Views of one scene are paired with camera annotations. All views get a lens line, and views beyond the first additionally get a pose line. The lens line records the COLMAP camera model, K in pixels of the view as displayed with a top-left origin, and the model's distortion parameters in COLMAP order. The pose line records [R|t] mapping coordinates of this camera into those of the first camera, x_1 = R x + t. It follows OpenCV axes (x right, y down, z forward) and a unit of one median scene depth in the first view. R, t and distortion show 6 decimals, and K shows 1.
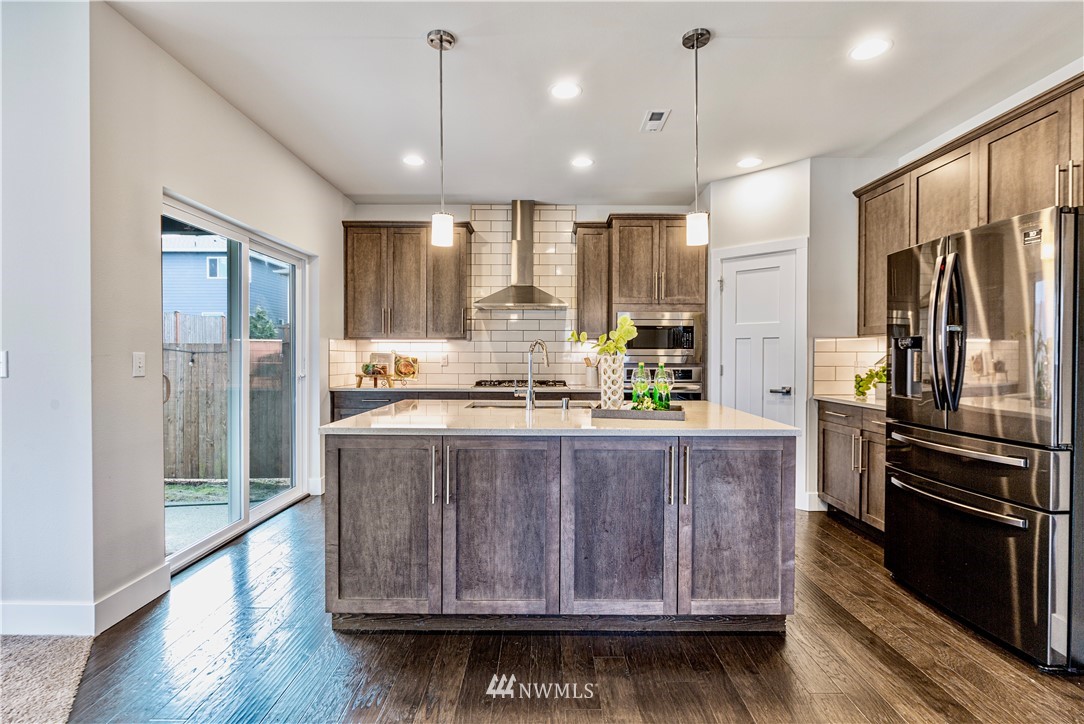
lens RADIAL K [[513.7, 0, 543.2], [0, 513.7, 360.0], [0, 0, 1]] dist [-0.003213, -0.000161]
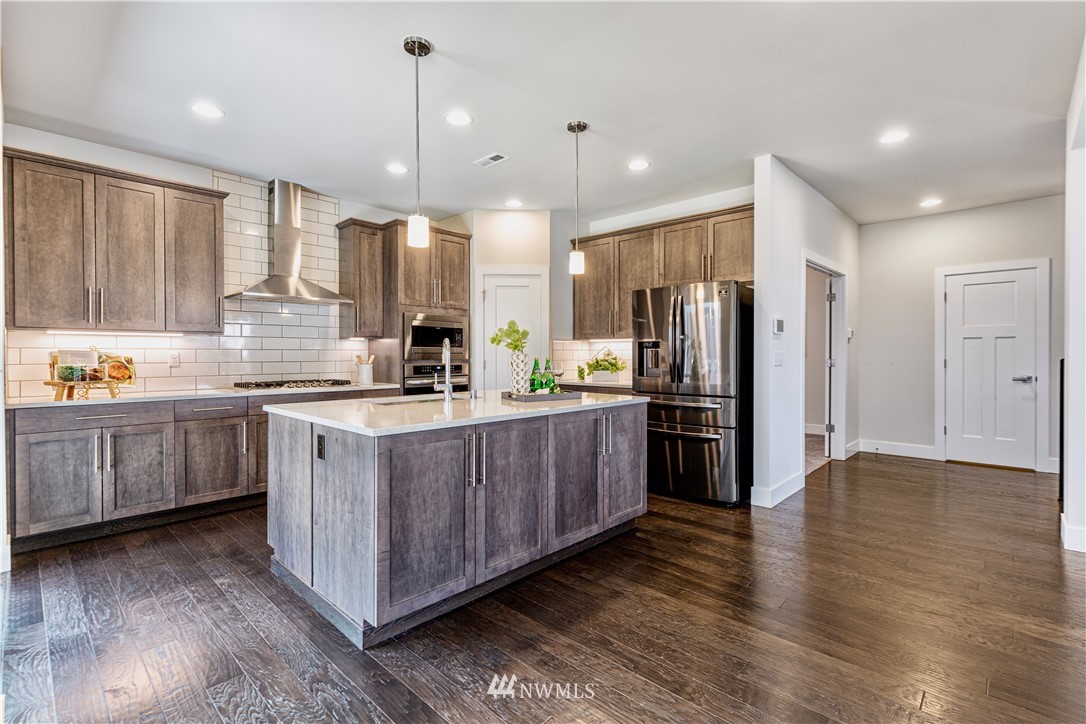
lens RADIAL K [[503.4, 0, 548.2], [0, 503.4, 353.6], [0, 0, 1]] dist [0.015045, -0.001025]
pose [[0.683520, -0.003391, 0.729924, -0.828341], [0.009620, 0.999944, -0.004362, -0.000036], [-0.729868, 0.010003, 0.683514, 0.126663]]
